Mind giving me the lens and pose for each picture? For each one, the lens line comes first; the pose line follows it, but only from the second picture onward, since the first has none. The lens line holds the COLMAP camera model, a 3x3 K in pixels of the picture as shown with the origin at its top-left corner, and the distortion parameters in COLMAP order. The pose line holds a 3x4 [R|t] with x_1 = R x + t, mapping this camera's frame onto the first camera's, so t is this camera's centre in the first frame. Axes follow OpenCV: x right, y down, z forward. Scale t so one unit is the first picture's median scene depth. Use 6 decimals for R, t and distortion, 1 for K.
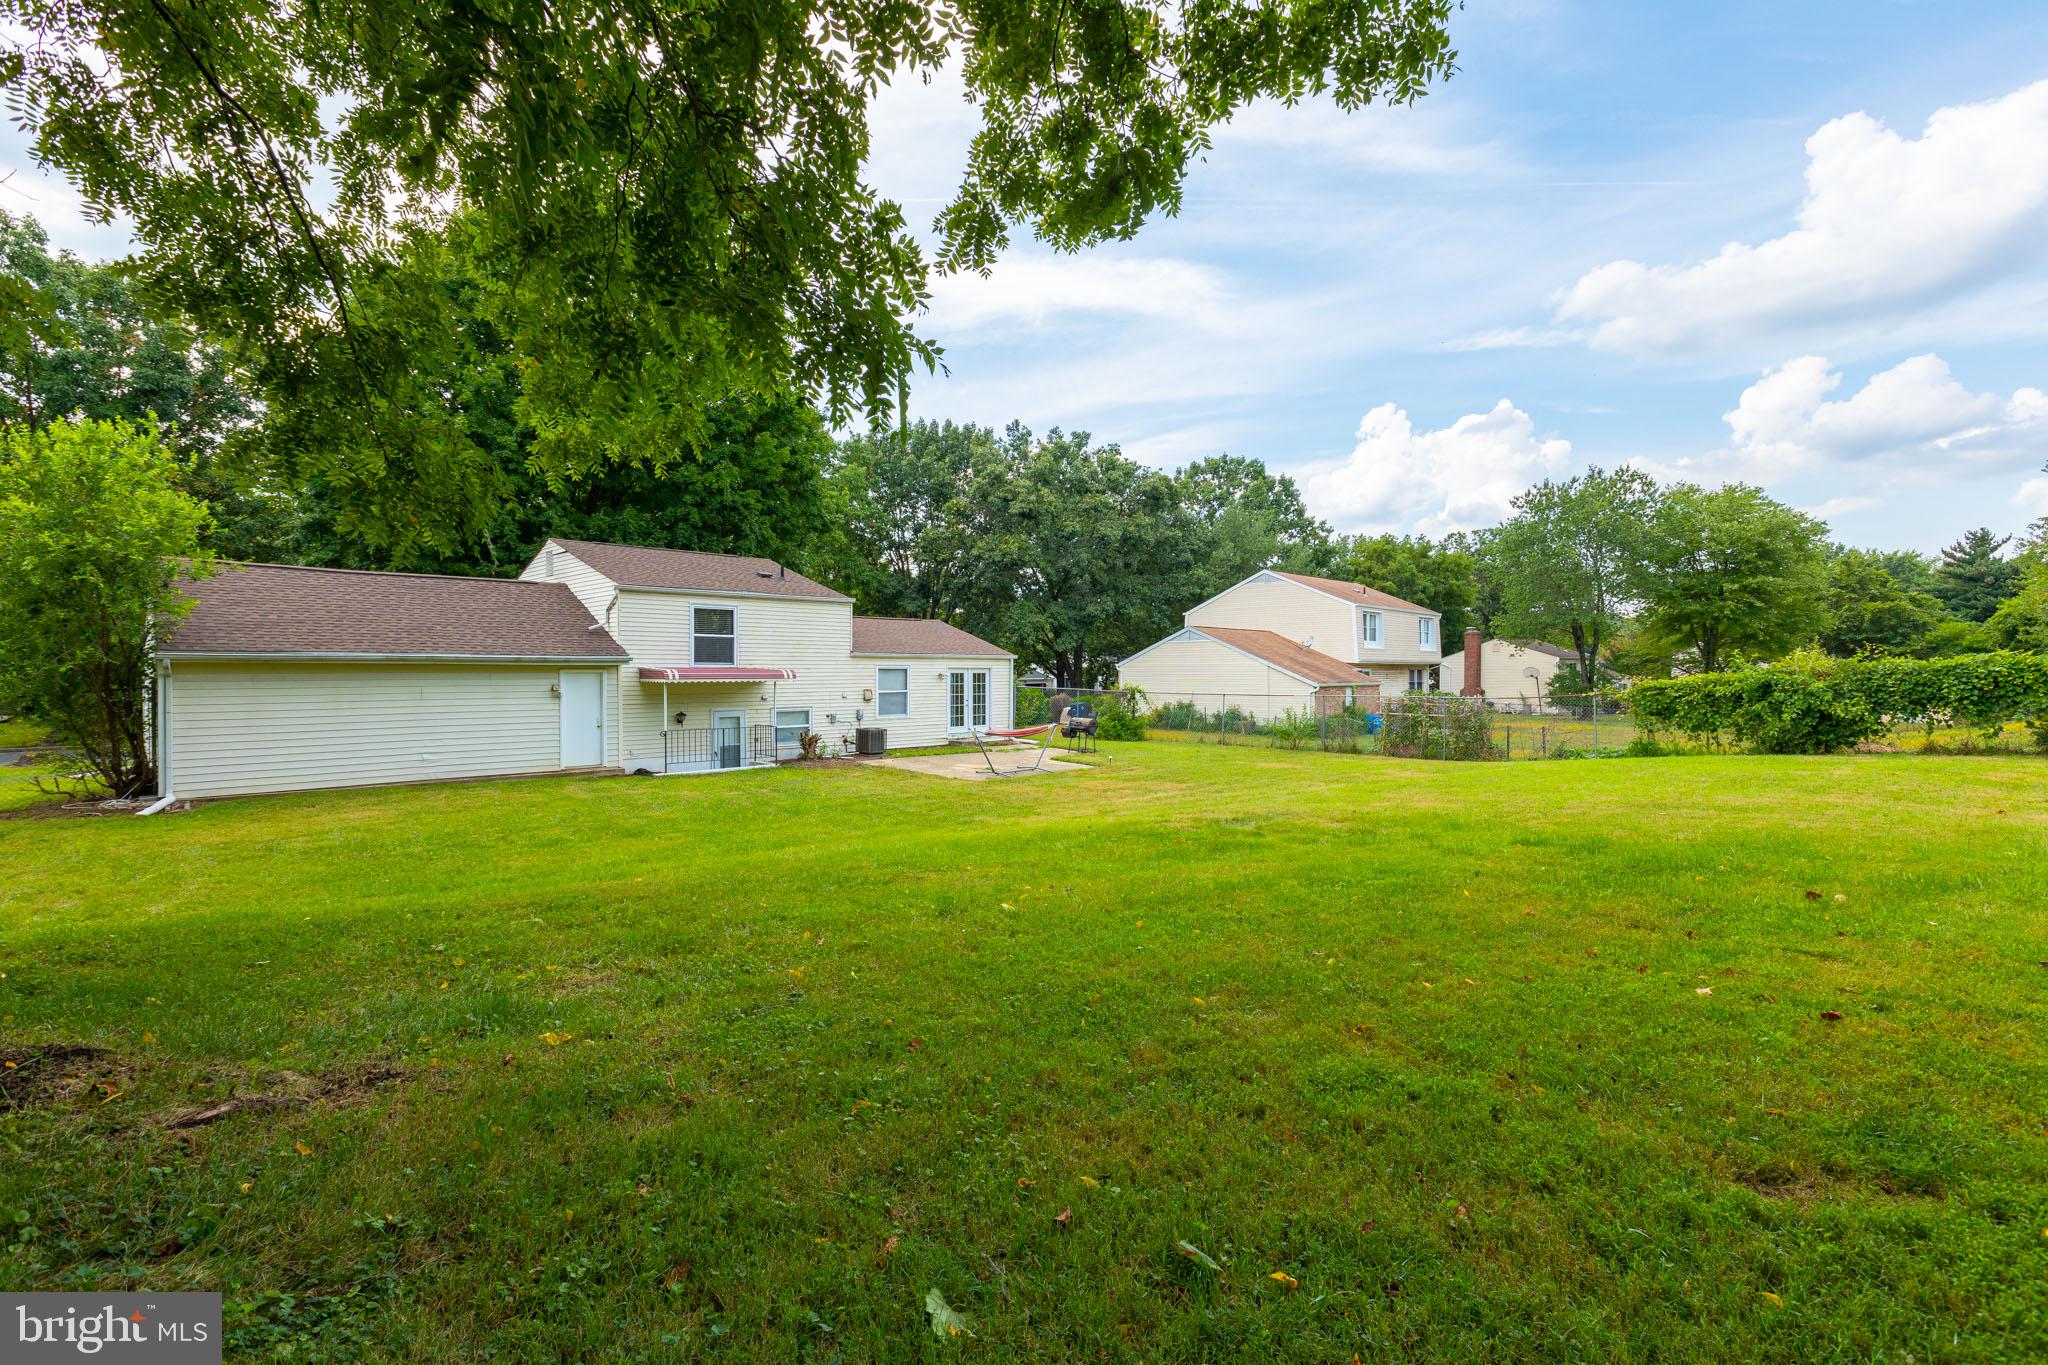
lens RADIAL K [[912.0, 0, 1025.5], [0, 912.0, 680.6], [0, 0, 1]] dist [-0.001595, -0.000511]
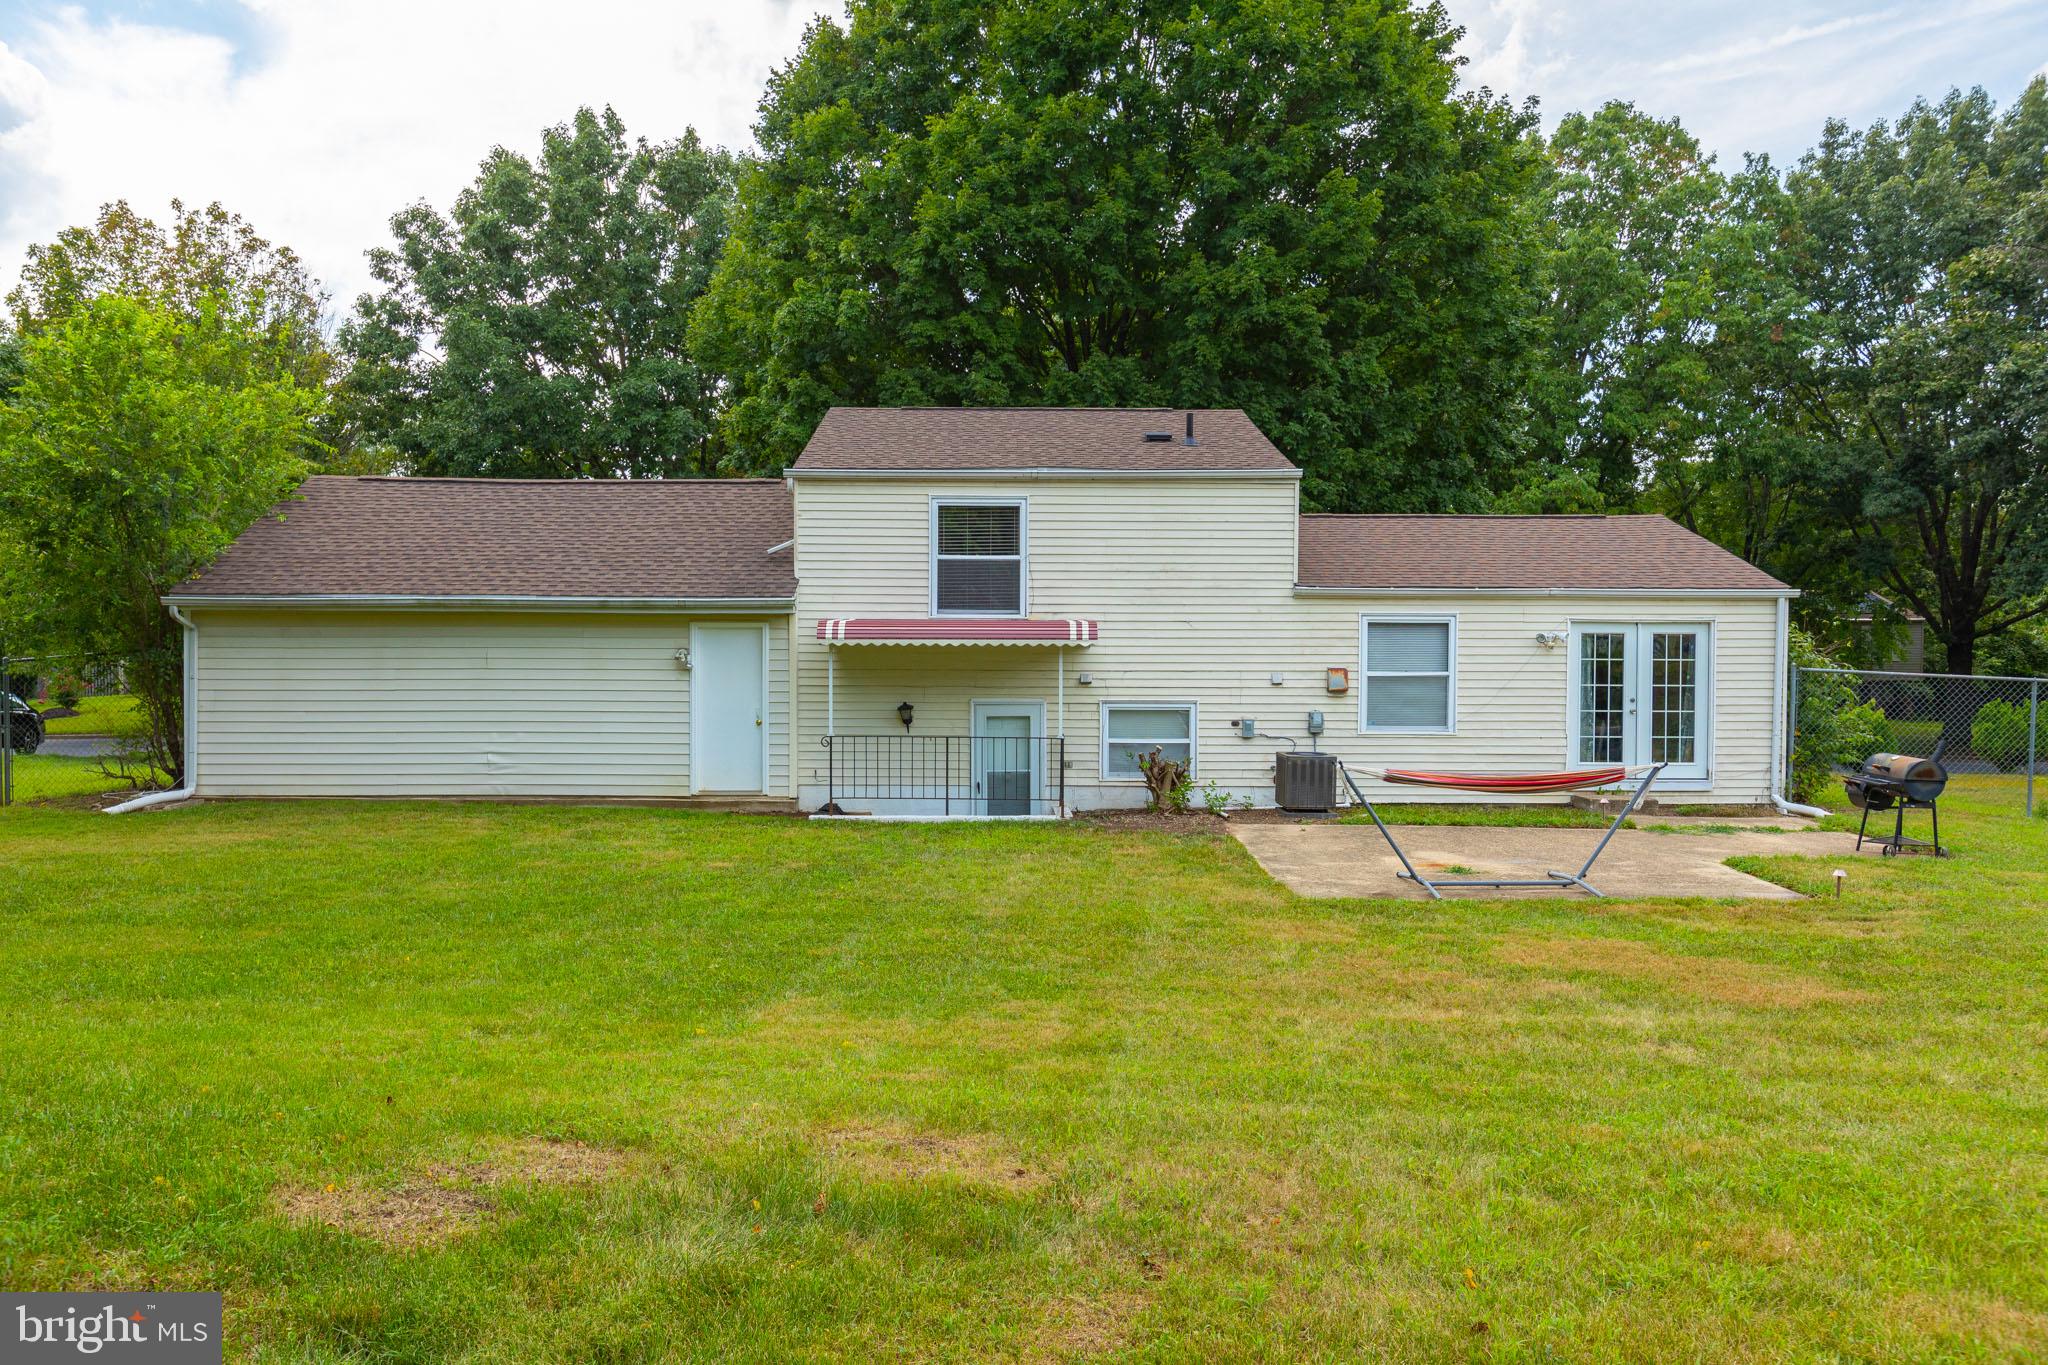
lens RADIAL K [[1496.6, 0, 1023.8], [0, 1496.6, 678.2], [0, 0, 1]] dist [-0.005093, -0.000239]
pose [[0.715671, 0.015706, -0.698261, 0.260226], [-0.011818, 0.999876, 0.010378, 0.009562], [0.698338, 0.000824, 0.715768, 0.397594]]
